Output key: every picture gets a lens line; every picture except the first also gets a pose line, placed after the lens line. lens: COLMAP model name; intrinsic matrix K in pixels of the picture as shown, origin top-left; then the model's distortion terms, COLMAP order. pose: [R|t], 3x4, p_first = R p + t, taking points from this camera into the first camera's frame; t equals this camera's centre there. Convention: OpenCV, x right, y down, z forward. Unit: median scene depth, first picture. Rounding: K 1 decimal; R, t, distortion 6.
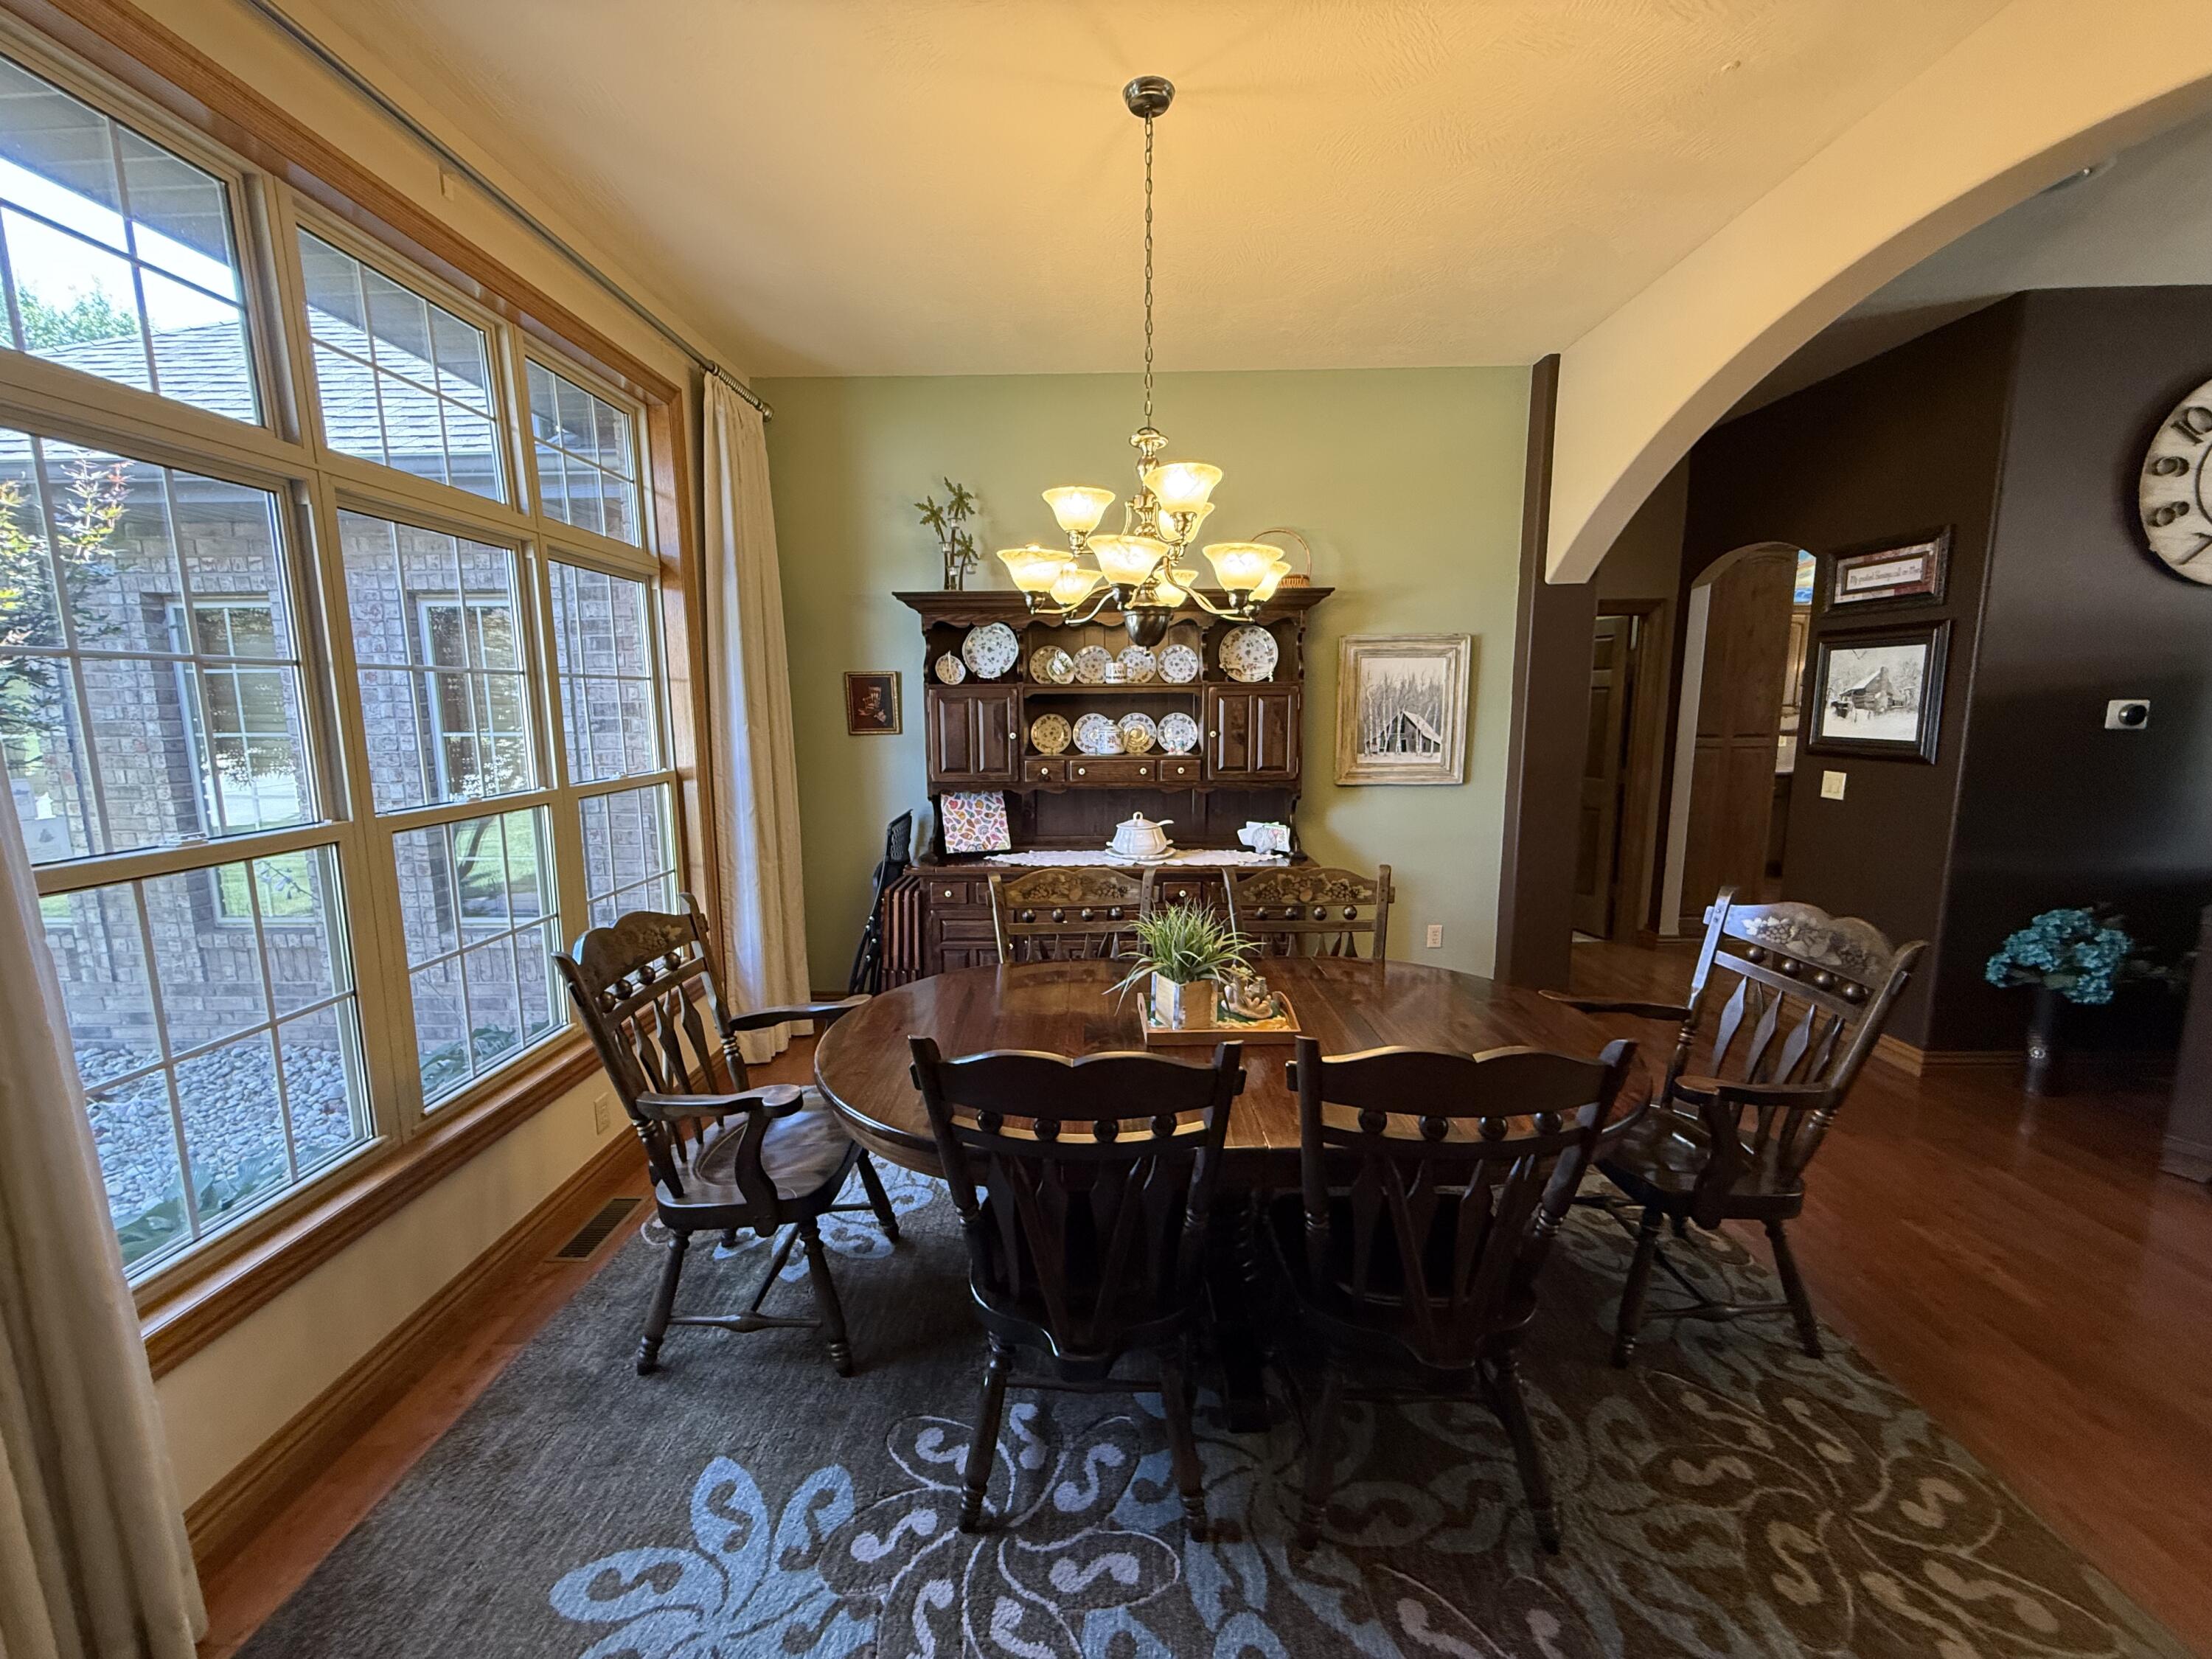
lens RADIAL K [[877.7, 0, 1106.2], [0, 877.7, 826.1], [0, 0, 1]] dist [0.000915, -0.000001]
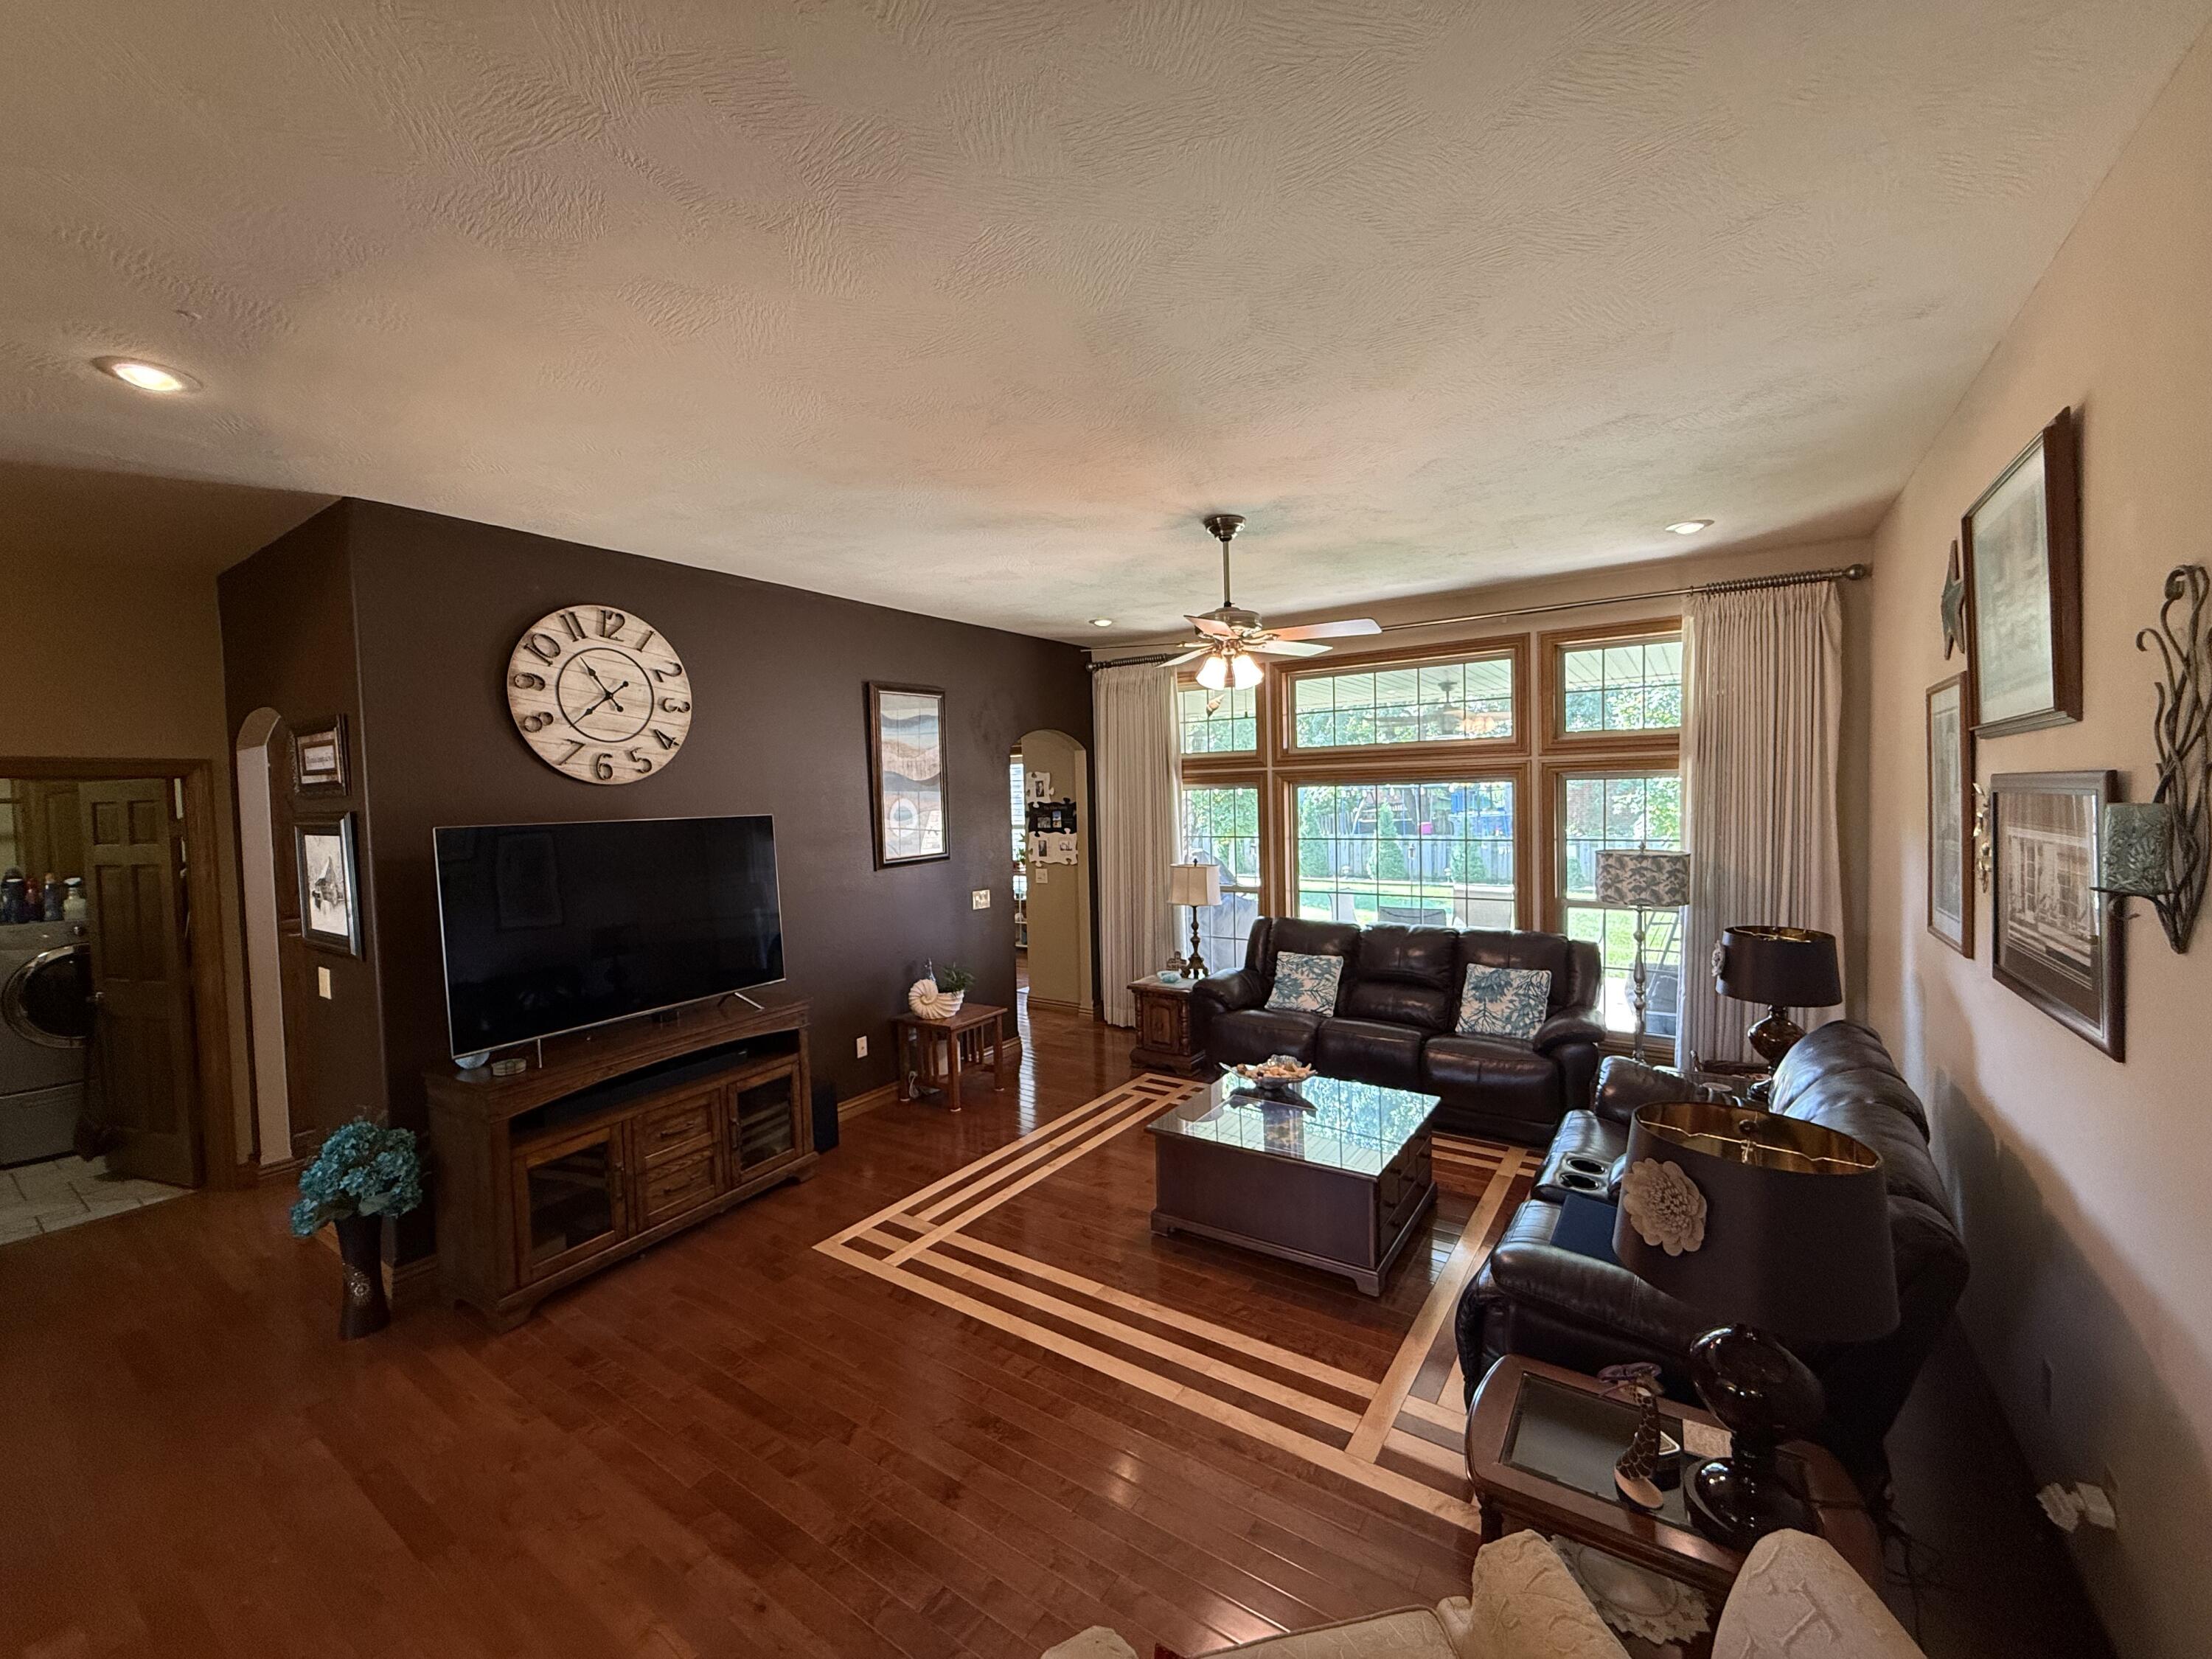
lens RADIAL K [[877.7, 0, 1106.0], [0, 877.7, 827.0], [0, 0, 1]] dist [0.000915, -0.000001]
pose [[0.546853, -0.039081, 0.836316, 0.650575], [0.143634, 0.988479, -0.047728, -0.058162], [-0.824816, 0.146223, 0.546167, -0.218032]]
